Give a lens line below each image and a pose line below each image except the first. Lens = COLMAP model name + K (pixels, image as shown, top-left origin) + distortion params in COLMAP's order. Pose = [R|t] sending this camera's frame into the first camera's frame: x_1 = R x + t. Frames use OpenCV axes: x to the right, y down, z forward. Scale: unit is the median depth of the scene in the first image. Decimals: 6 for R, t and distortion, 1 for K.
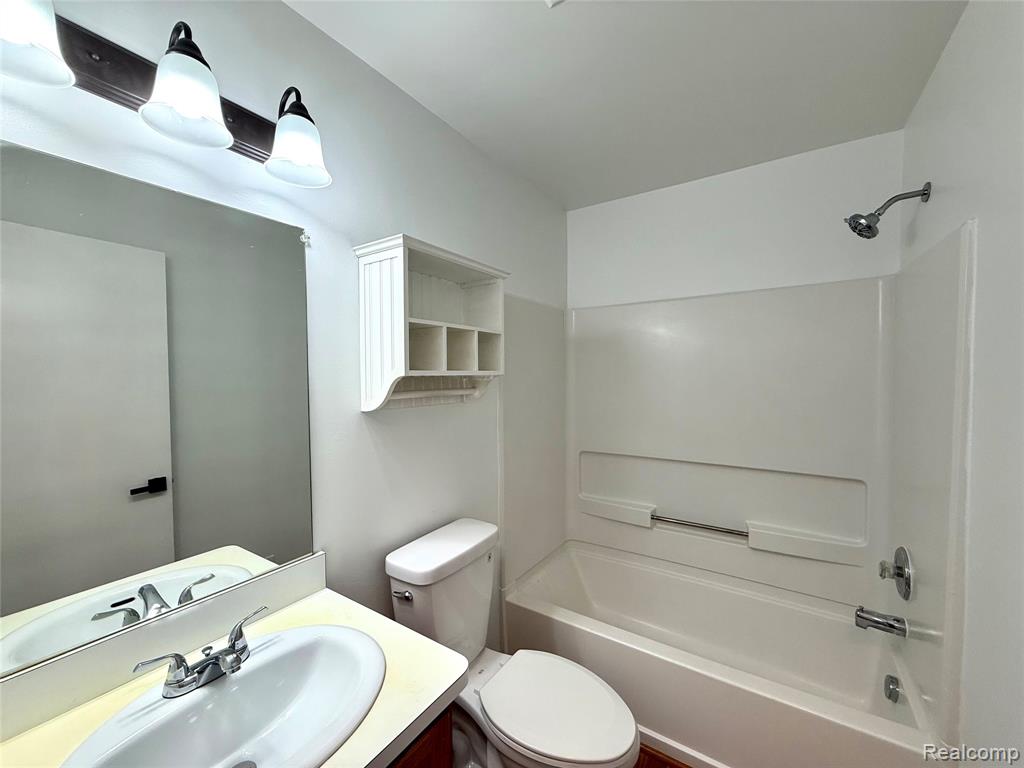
lens RADIAL K [[409.6, 0, 508.8], [0, 409.6, 382.7], [0, 0, 1]] dist [-0.000392, -0.000159]
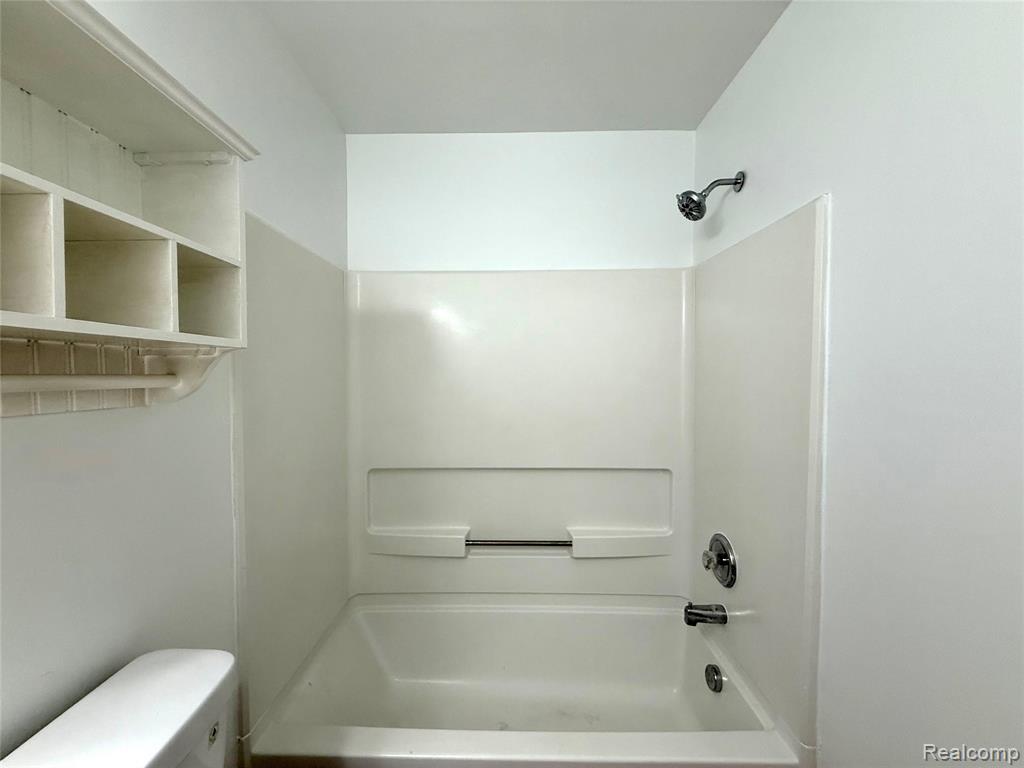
lens RADIAL K [[406.9, 0, 505.9], [0, 406.9, 384.2], [0, 0, 1]] dist [0.001395, 0.000244]
pose [[0.840991, -0.006823, 0.541006, -0.014349], [0.007944, 0.999968, 0.000263, 0.027279], [-0.540990, 0.004077, 0.841019, 0.385474]]
